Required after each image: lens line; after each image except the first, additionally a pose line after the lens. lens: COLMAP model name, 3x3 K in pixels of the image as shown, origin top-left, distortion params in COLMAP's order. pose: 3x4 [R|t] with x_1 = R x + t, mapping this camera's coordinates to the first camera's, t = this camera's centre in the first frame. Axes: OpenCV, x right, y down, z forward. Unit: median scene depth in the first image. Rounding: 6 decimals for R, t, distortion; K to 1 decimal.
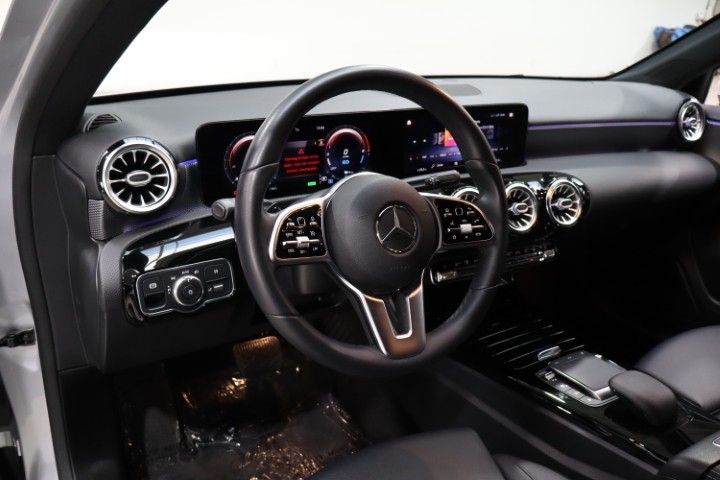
lens RADIAL K [[617.9, 0, 361.2], [0, 617.9, 241.5], [0, 0, 1]] dist [-0.038789, -0.006005]
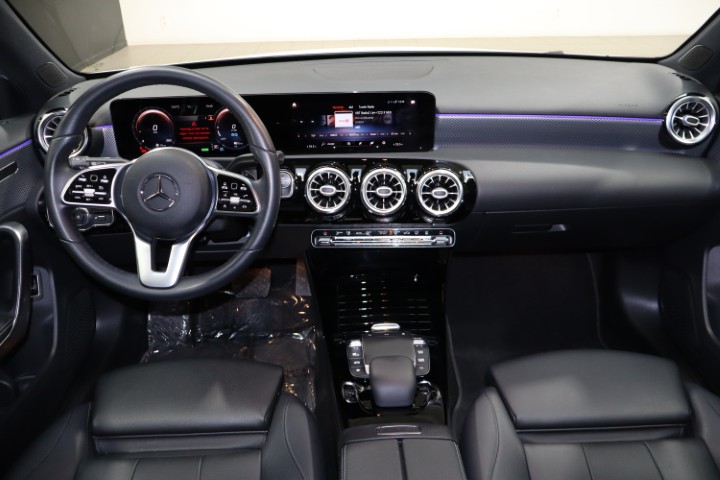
lens RADIAL K [[617.9, 0, 360.0], [0, 617.9, 239.3], [0, 0, 1]] dist [-0.038789, -0.006005]
pose [[0.873821, 0.171084, -0.455155, 0.801883], [-0.131800, 0.984351, 0.116965, -0.101712], [0.468044, -0.042217, 0.882696, 0.023970]]
